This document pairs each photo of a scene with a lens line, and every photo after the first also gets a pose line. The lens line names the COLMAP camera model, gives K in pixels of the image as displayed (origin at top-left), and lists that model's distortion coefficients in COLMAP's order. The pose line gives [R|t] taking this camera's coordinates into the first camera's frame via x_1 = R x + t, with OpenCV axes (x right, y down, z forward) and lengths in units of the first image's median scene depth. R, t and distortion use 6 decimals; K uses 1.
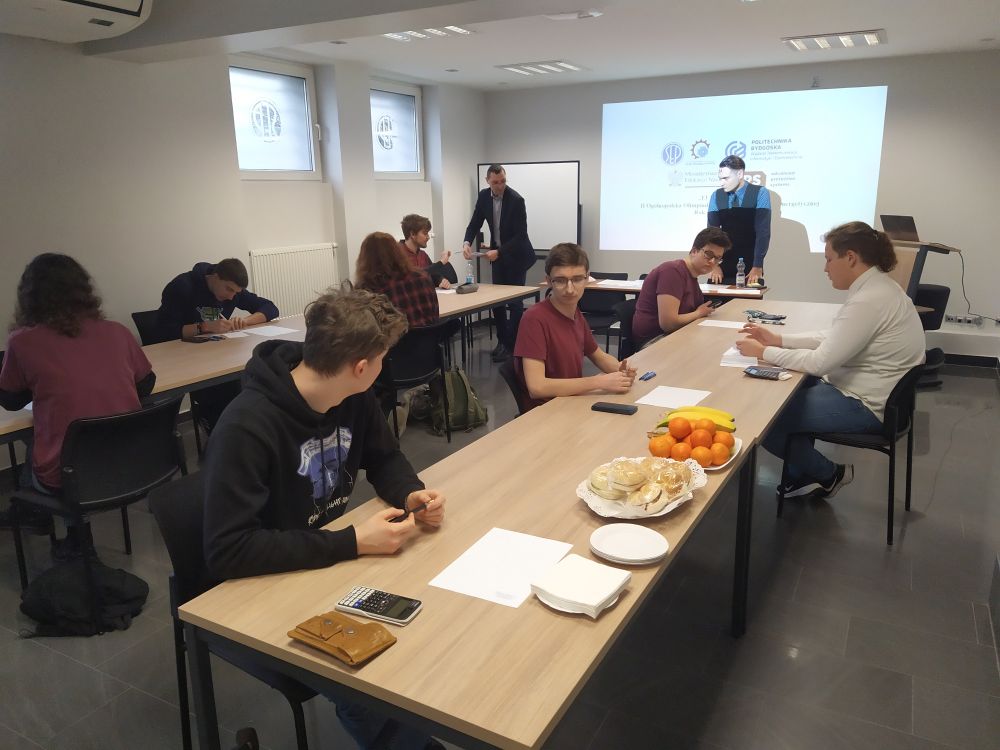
lens RADIAL K [[751.9, 0, 496.0], [0, 751.9, 375.7], [0, 0, 1]] dist [0.114136, -0.160435]
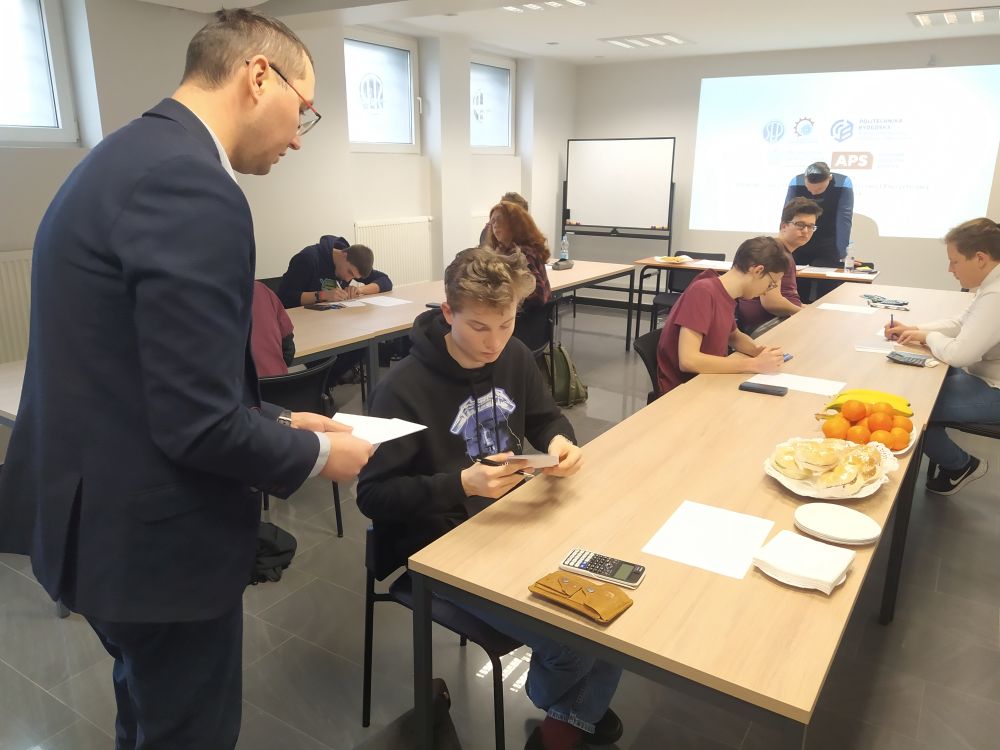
lens RADIAL K [[751.1, 0, 492.3], [0, 751.1, 377.6], [0, 0, 1]] dist [0.107608, -0.134920]
pose [[0.997097, 0.038119, -0.065911, -0.061411], [-0.036081, 0.998842, 0.031830, 0.004543], [0.067048, -0.029360, 0.997318, -0.005583]]
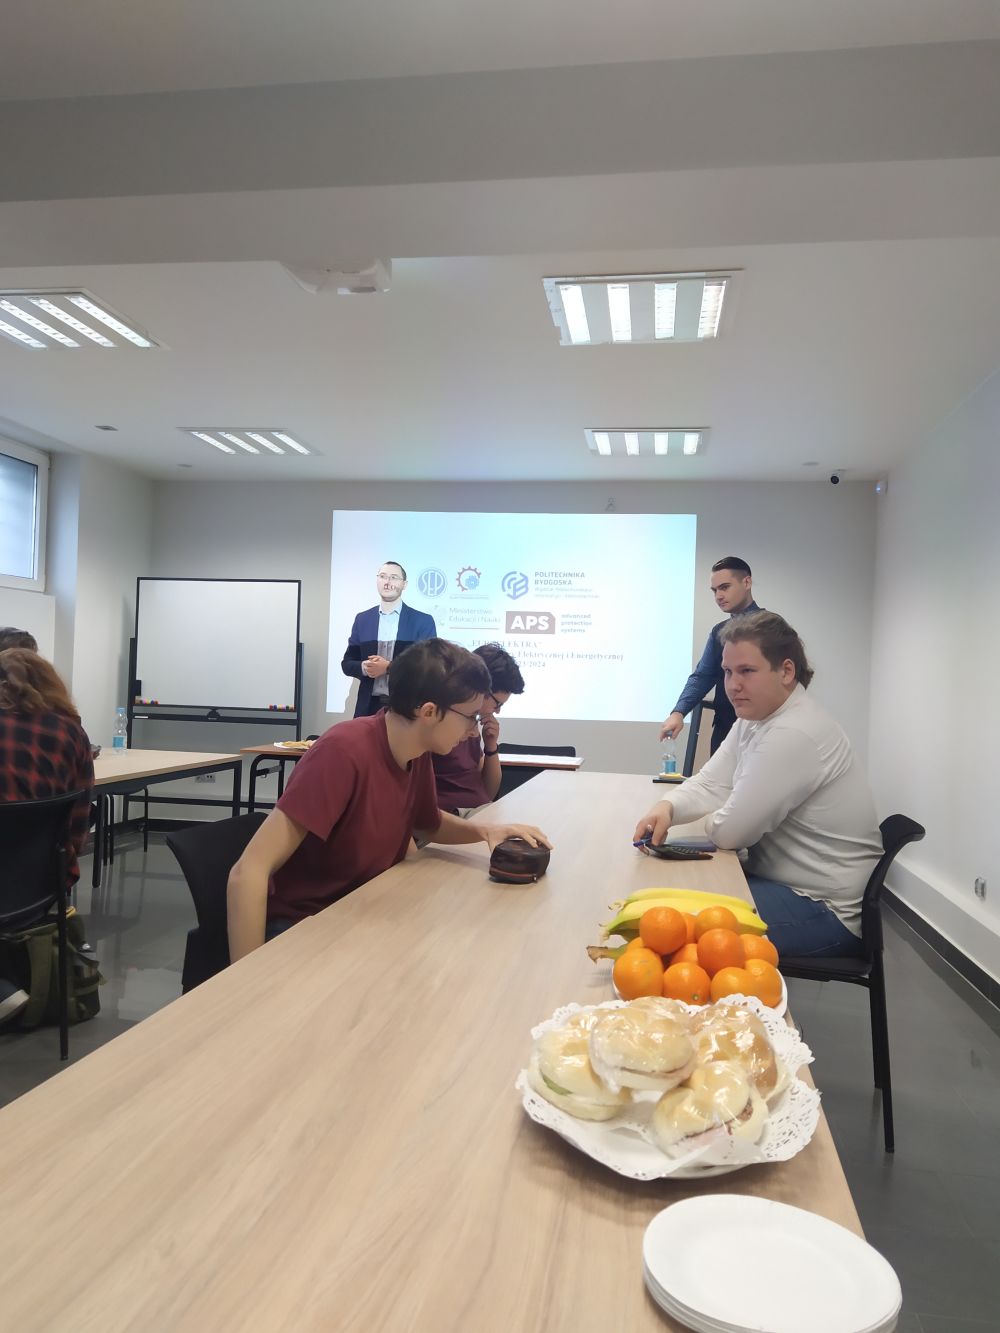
lens RADIAL K [[1001.2, 0, 498.0], [0, 1001.2, 661.3], [0, 0, 1]] dist [0.107608, -0.134920]
pose [[0.942322, 0.049305, 0.331058, -0.022969], [0.036820, 0.967818, -0.248944, 0.023004], [-0.332678, 0.246775, 0.910180, 0.169944]]
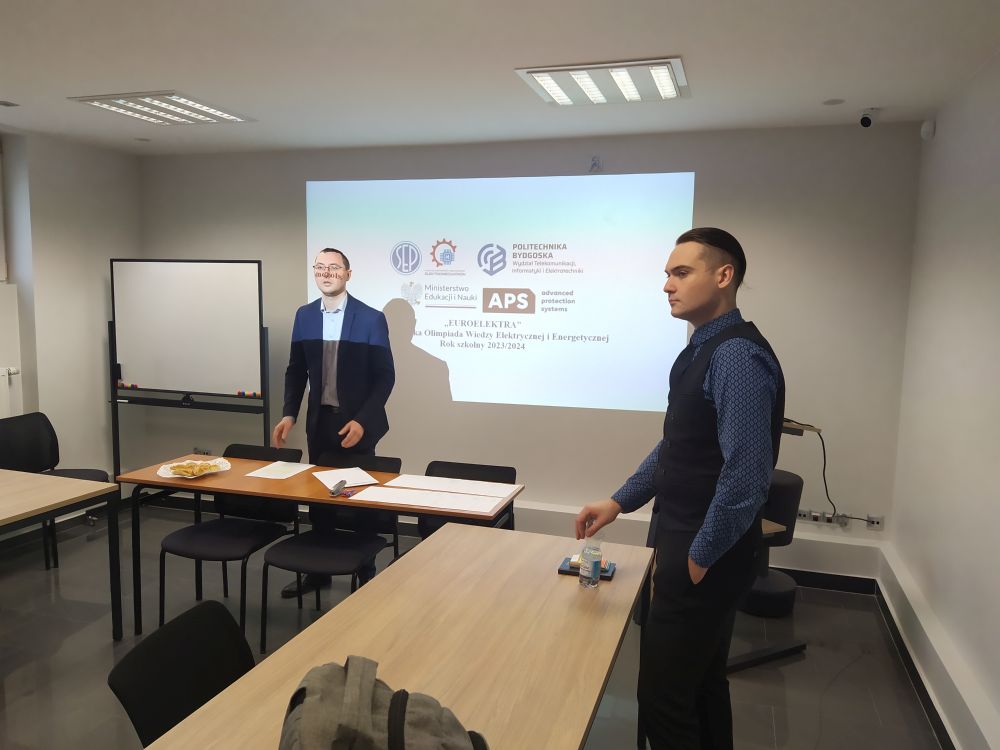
lens RADIAL K [[751.9, 0, 496.0], [0, 751.9, 375.7], [0, 0, 1]] dist [0.114136, -0.160435]
pose [[0.981489, 0.007778, 0.191361, 0.229356], [0.017374, 0.991439, -0.129408, -0.125887], [-0.190729, 0.130338, 0.972951, 0.438128]]
